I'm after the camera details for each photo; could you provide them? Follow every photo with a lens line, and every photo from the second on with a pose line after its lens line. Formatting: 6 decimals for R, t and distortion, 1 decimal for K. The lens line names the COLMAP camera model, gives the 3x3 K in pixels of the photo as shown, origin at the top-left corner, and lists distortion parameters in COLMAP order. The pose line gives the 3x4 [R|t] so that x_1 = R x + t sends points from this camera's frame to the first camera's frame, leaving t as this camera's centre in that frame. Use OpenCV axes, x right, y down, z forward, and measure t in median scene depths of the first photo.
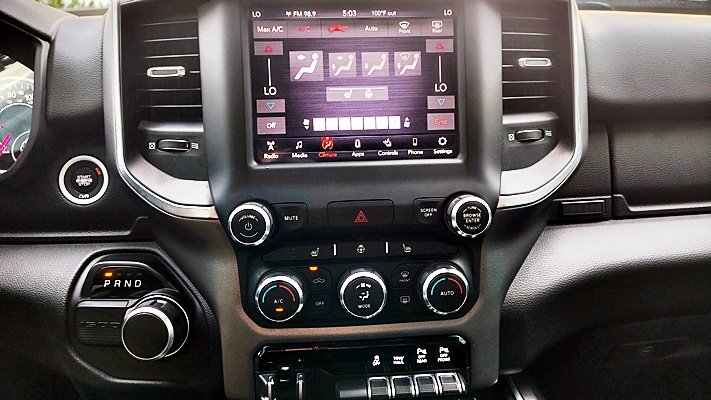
lens RADIAL K [[491.7, 0, 358.3], [0, 491.7, 202.5], [0, 0, 1]] dist [0.027201, -0.028468]
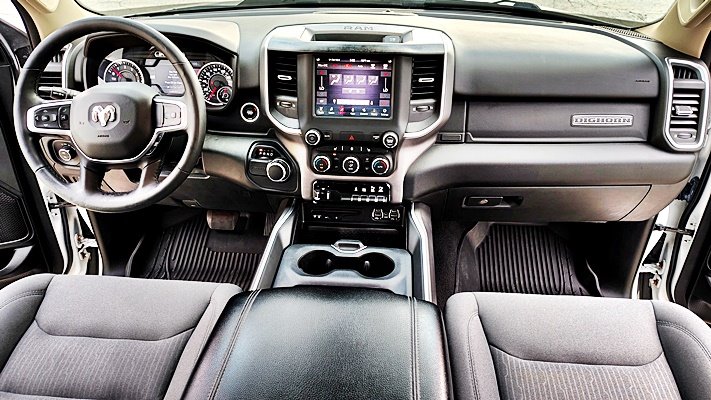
lens RADIAL K [[491.7, 0, 356.9], [0, 491.7, 202.5], [0, 0, 1]] dist [0.027201, -0.028468]
pose [[0.988554, 0.090464, -0.120739, 0.381929], [-0.060039, 0.970077, 0.235257, -0.255555], [0.138409, -0.225316, 0.964404, -1.670273]]
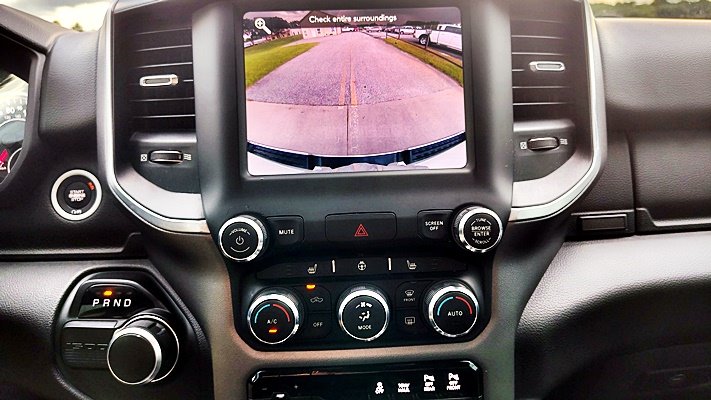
lens RADIAL K [[491.7, 0, 355.4], [0, 491.7, 203.0], [0, 0, 1]] dist [0.027201, -0.028468]
pose [[0.999346, -0.004809, -0.035839, 0.026467], [0.003170, 0.998953, -0.045647, 0.018158], [0.036021, 0.045504, 0.998315, 0.064042]]
